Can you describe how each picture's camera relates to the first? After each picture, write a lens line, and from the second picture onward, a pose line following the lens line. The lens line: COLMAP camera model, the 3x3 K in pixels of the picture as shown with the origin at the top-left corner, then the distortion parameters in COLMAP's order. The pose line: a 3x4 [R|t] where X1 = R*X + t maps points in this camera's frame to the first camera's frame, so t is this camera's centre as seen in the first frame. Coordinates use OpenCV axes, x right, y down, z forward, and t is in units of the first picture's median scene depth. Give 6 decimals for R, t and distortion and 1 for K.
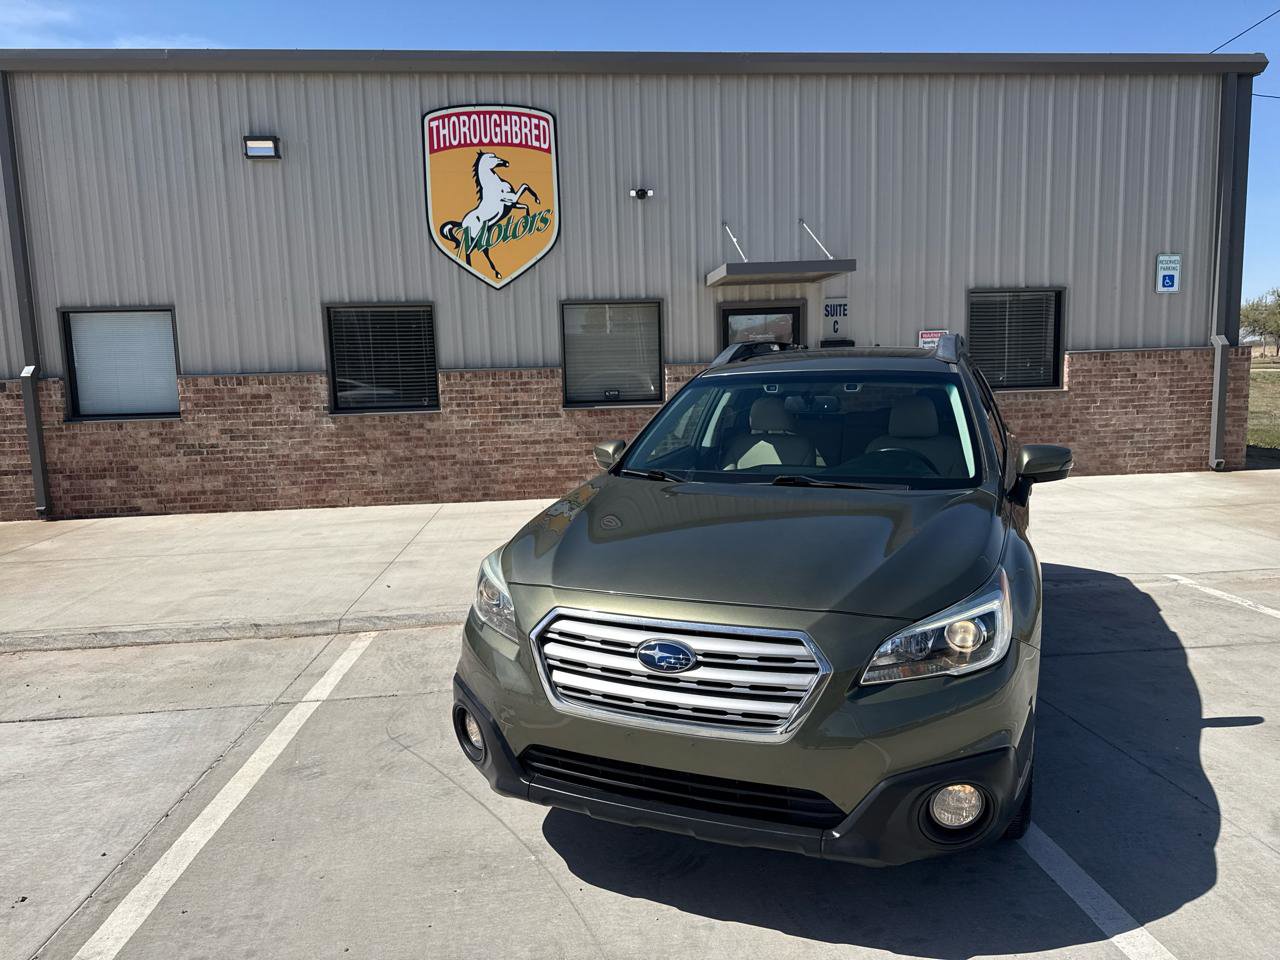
lens RADIAL K [[890.2, 0, 644.3], [0, 890.2, 484.7], [0, 0, 1]] dist [0.079357, -0.110061]
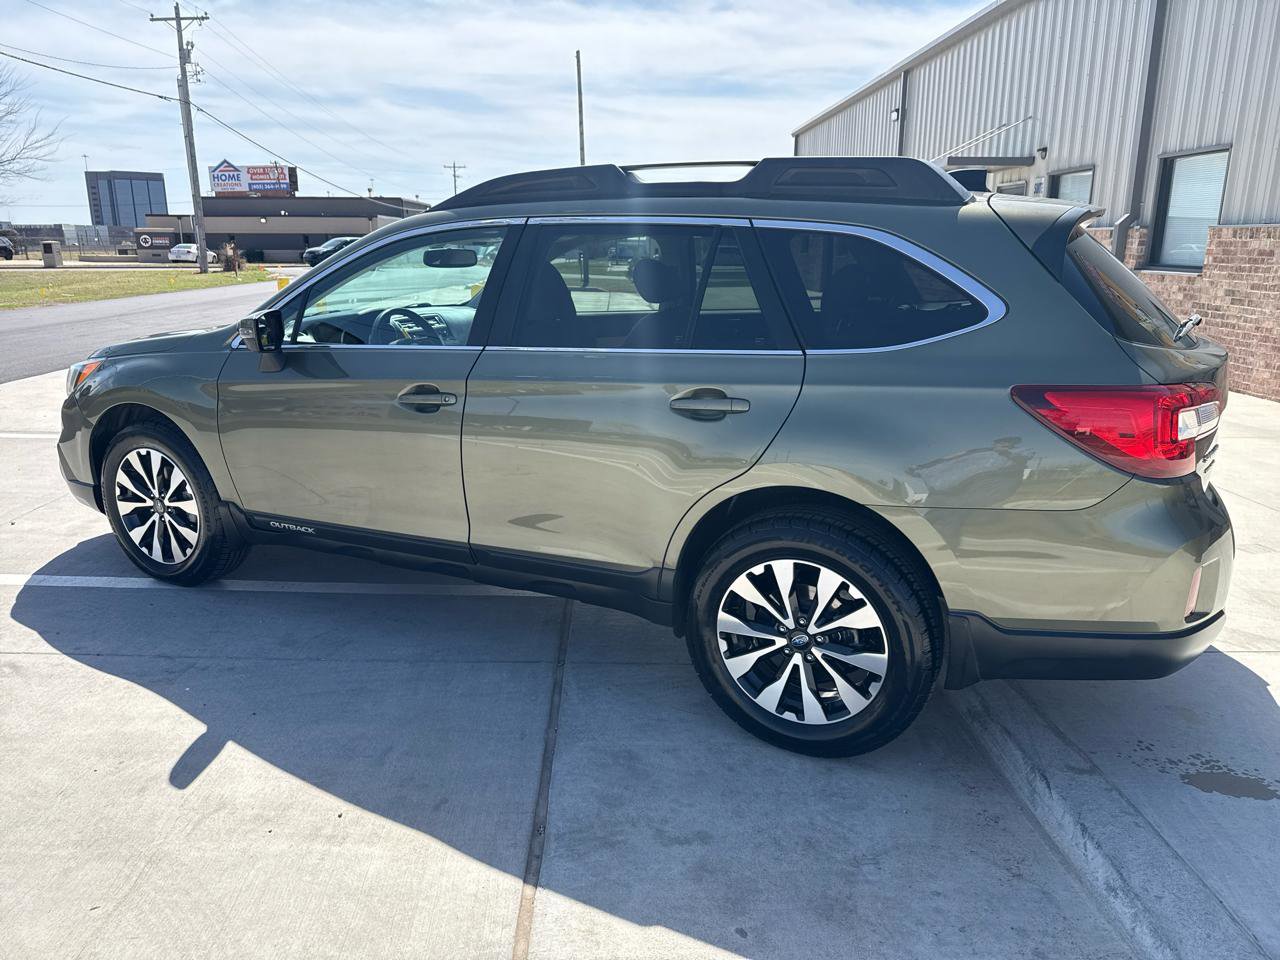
lens RADIAL K [[901.9, 0, 640.0], [0, 901.9, 480.0], [0, 0, 1]] dist [0.064663, -0.086713]
pose [[-0.081179, 0.279434, -0.956727, 0.462620], [-0.127987, 0.949026, 0.288045, -0.067628], [0.988448, 0.145832, -0.041277, 0.499784]]
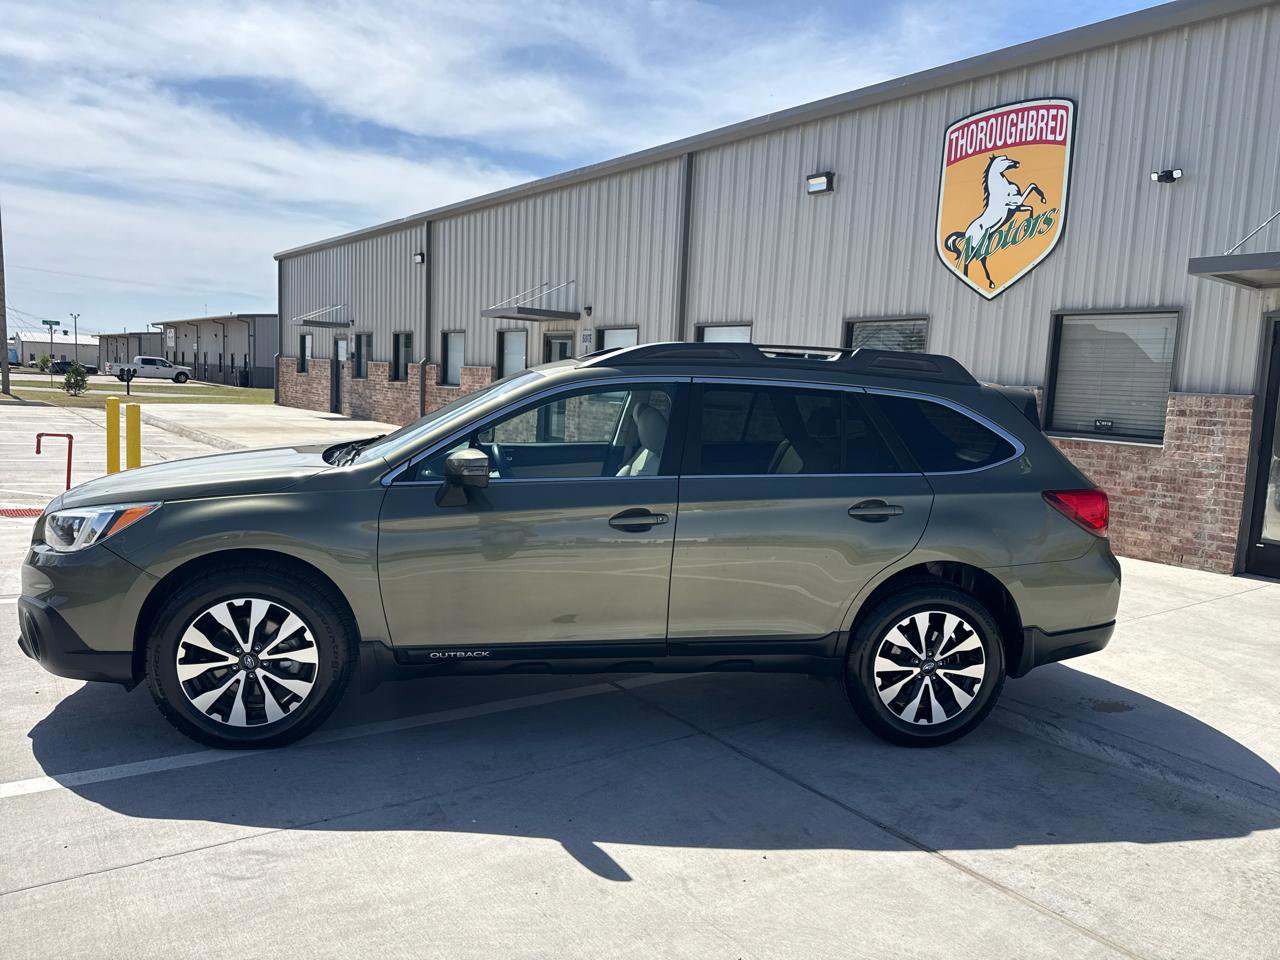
lens RADIAL K [[906.4, 0, 644.1], [0, 906.4, 475.2], [0, 0, 1]] dist [-0.000997, -0.003239]
pose [[0.518861, 0.142812, -0.842845, 0.473210], [-0.170622, 0.983410, 0.061593, -0.038106], [0.837658, 0.111850, 0.534620, 0.225095]]
